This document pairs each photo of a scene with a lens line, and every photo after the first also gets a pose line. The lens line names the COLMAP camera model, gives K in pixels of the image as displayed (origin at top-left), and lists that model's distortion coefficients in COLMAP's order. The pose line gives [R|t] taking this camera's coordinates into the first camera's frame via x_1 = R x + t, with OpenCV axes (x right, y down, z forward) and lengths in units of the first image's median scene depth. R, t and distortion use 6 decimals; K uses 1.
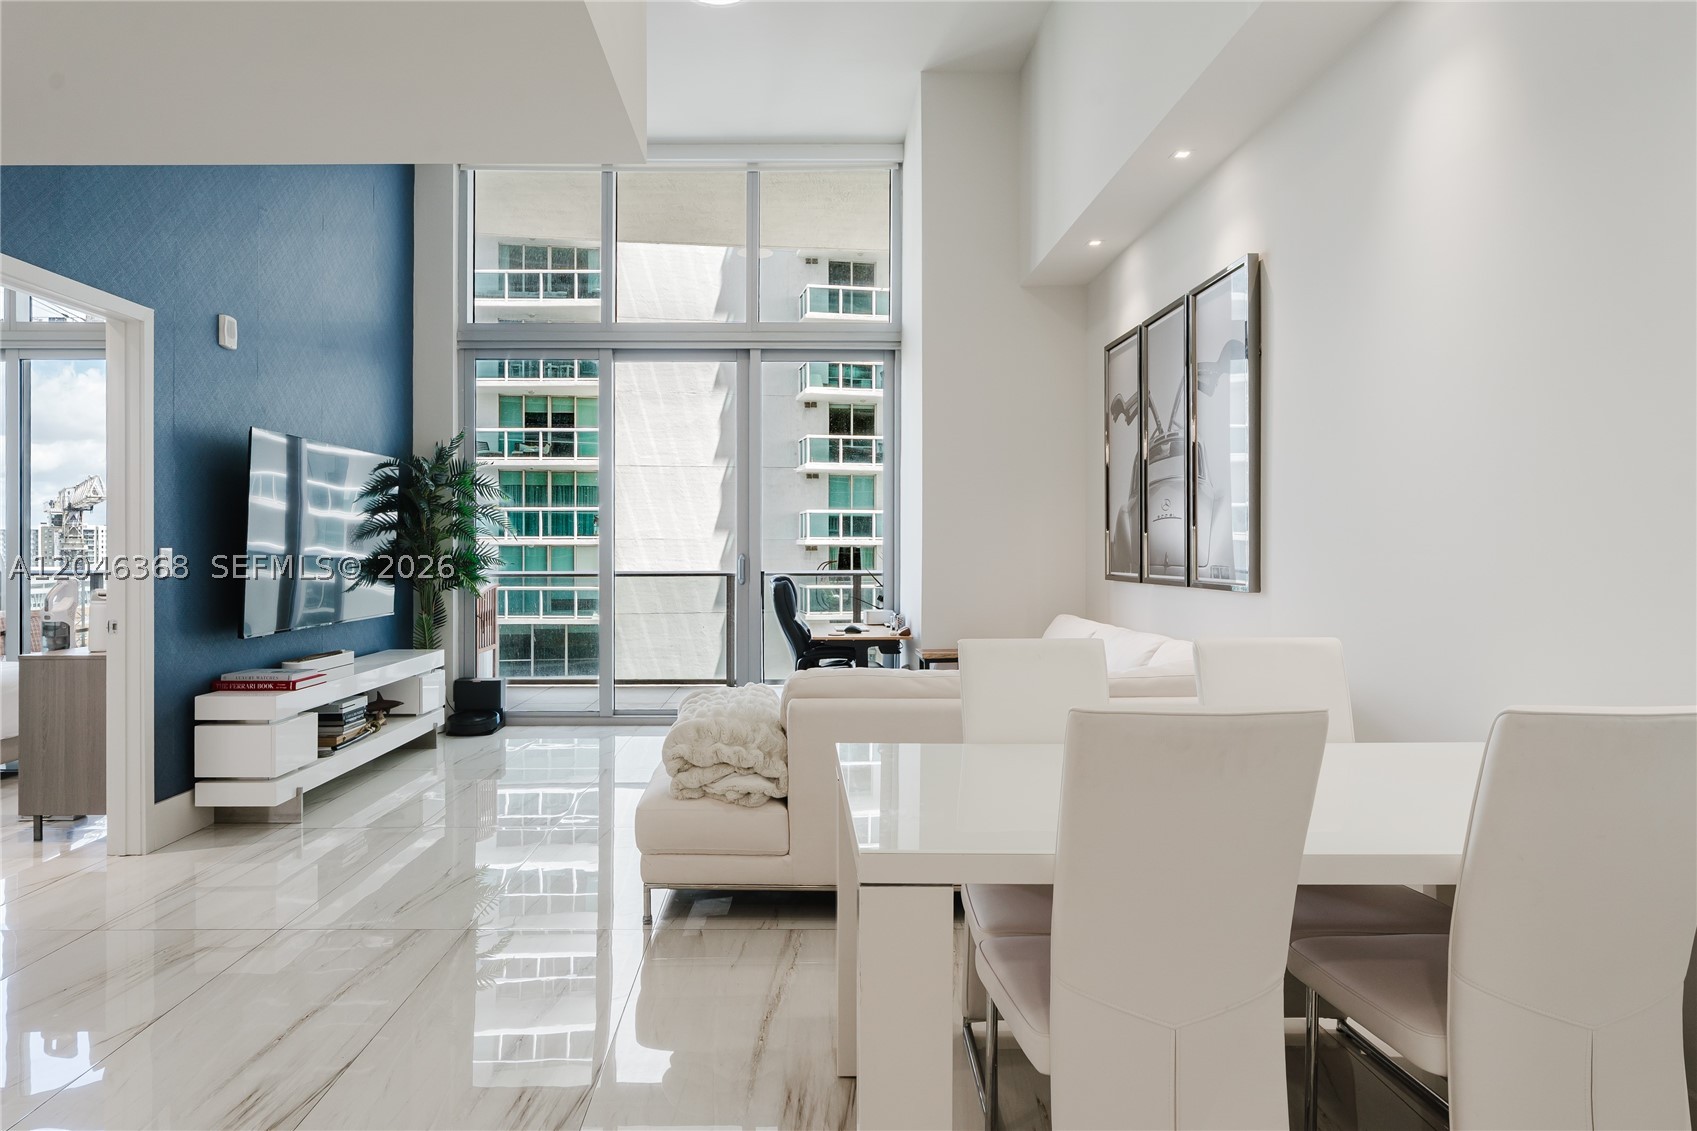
lens RADIAL K [[996.4, 0, 848.0], [0, 996.4, 546.4], [0, 0, 1]] dist [-0.000390, -0.000465]
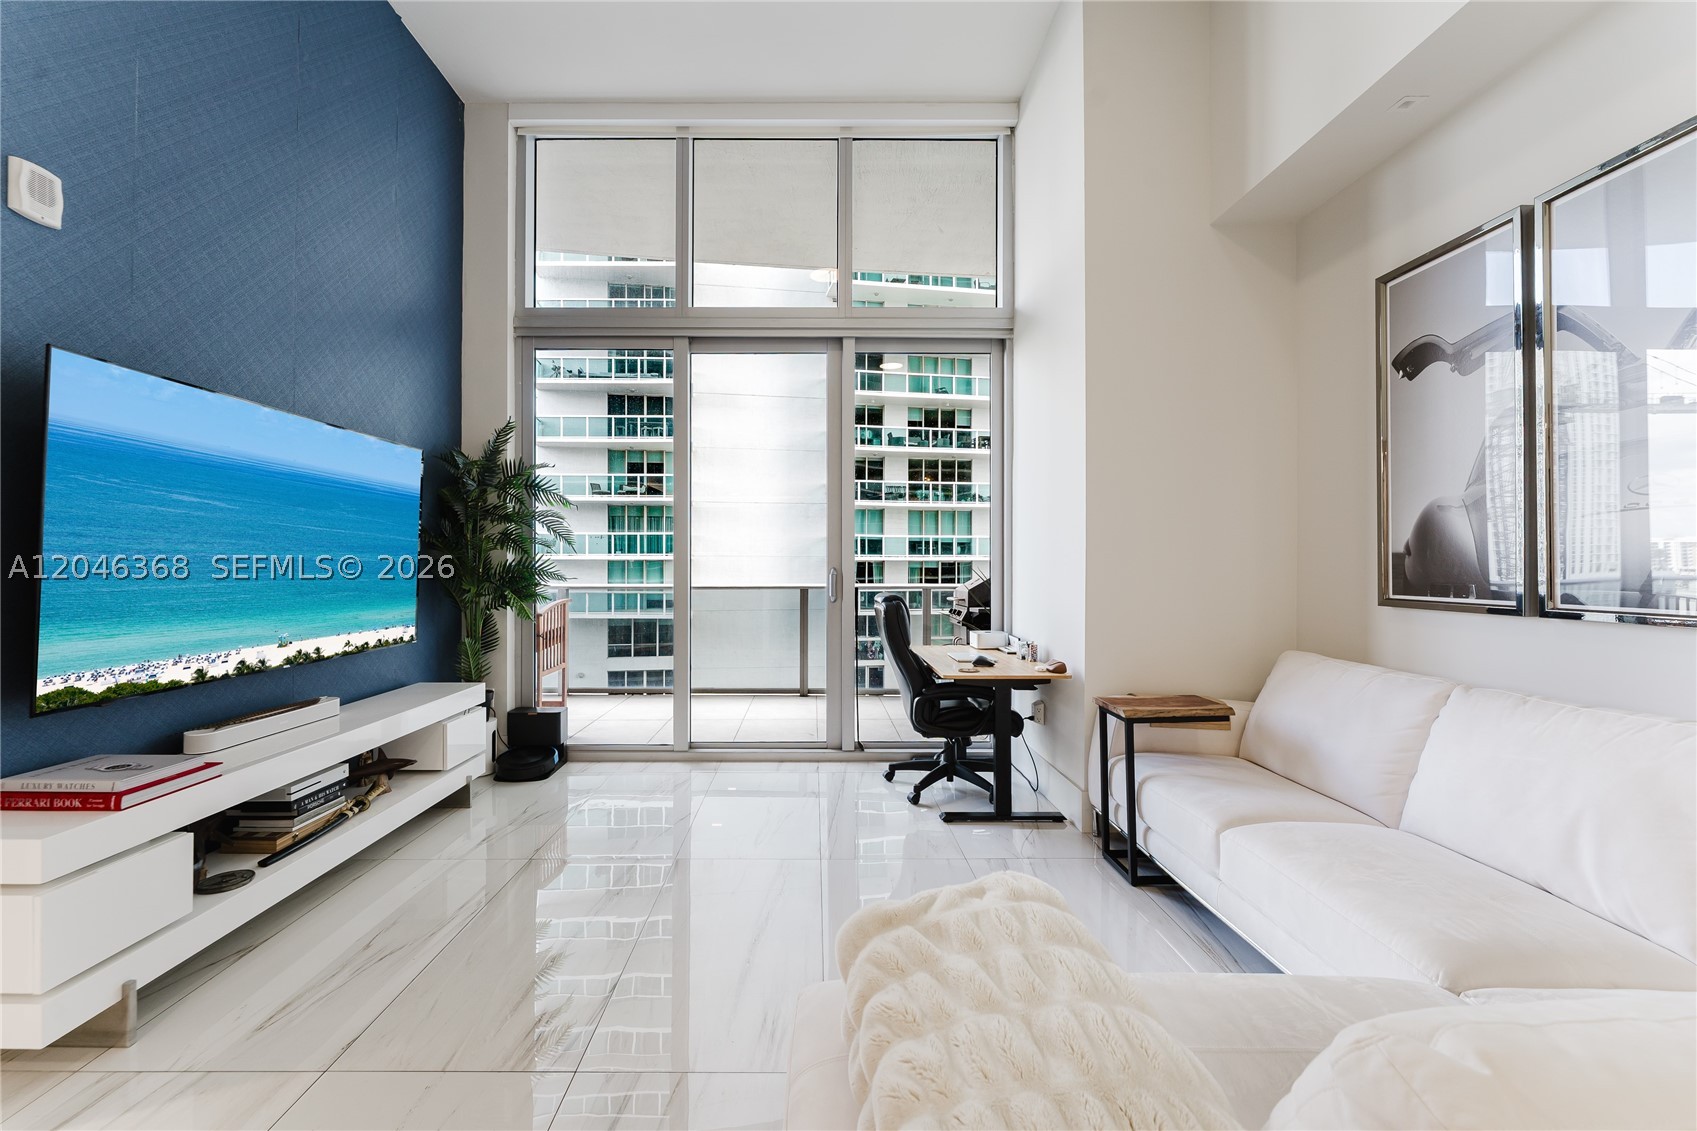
lens RADIAL K [[691.1, 0, 848.5], [0, 691.1, 565.5], [0, 0, 1]] dist [0.000617, 0.000282]
pose [[0.999956, 0.002401, -0.009029, -0.085670], [-0.002350, 0.999982, 0.005594, 0.001888], [0.009043, -0.005572, 0.999944, 0.374742]]
